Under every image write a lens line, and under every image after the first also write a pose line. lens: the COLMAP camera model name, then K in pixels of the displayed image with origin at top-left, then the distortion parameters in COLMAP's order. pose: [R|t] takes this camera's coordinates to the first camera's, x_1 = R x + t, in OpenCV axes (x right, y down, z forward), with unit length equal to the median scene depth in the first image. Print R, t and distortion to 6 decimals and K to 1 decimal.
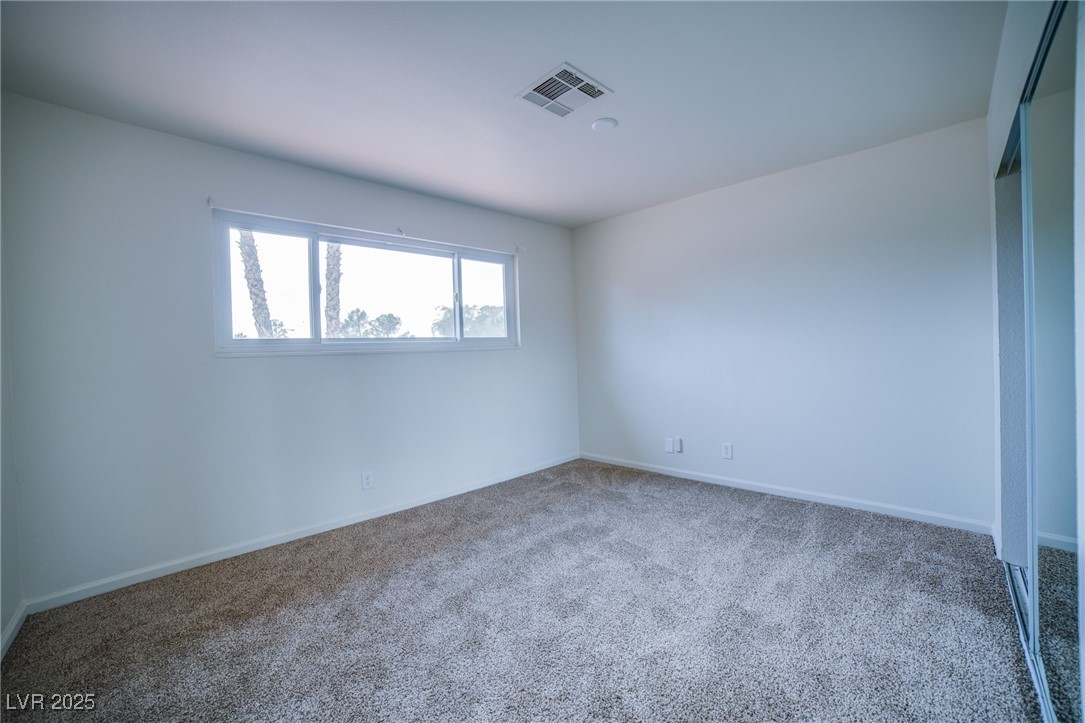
lens RADIAL K [[440.1, 0, 539.9], [0, 440.1, 358.9], [0, 0, 1]] dist [-0.106698, 0.037232]
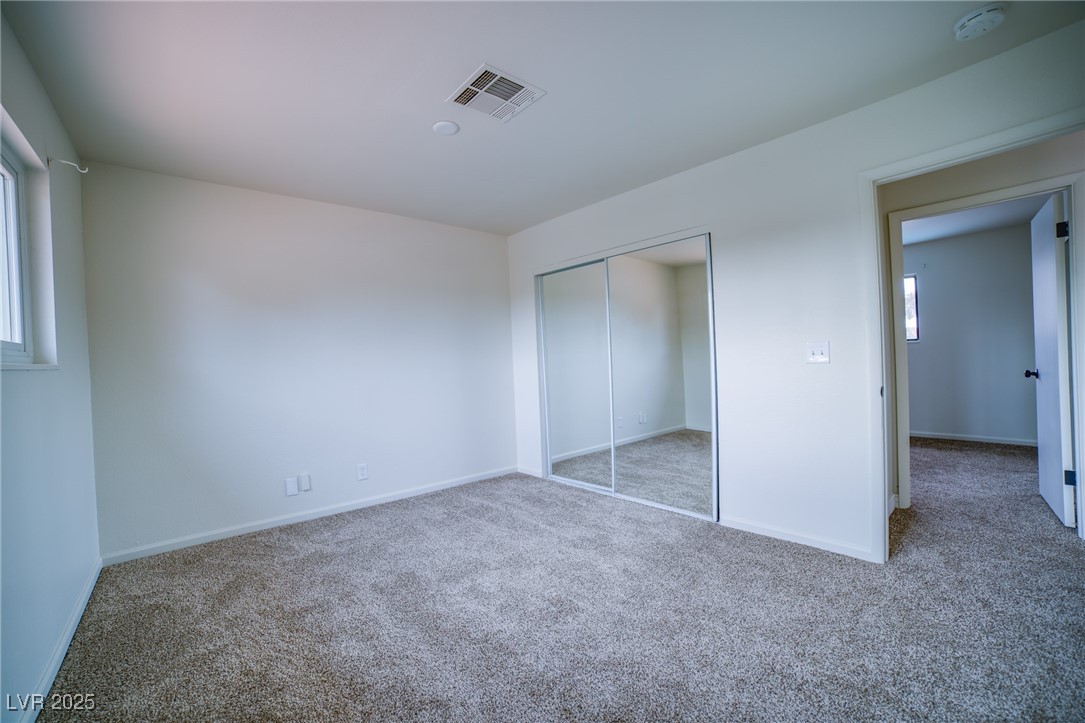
lens RADIAL K [[440.1, 0, 539.9], [0, 440.1, 358.9], [0, 0, 1]] dist [-0.106698, 0.037232]
pose [[0.033360, 0.030915, 0.998965, -0.701258], [0.040144, 0.998673, -0.032247, 0.002093], [-0.998637, 0.041179, 0.032075, 0.694555]]
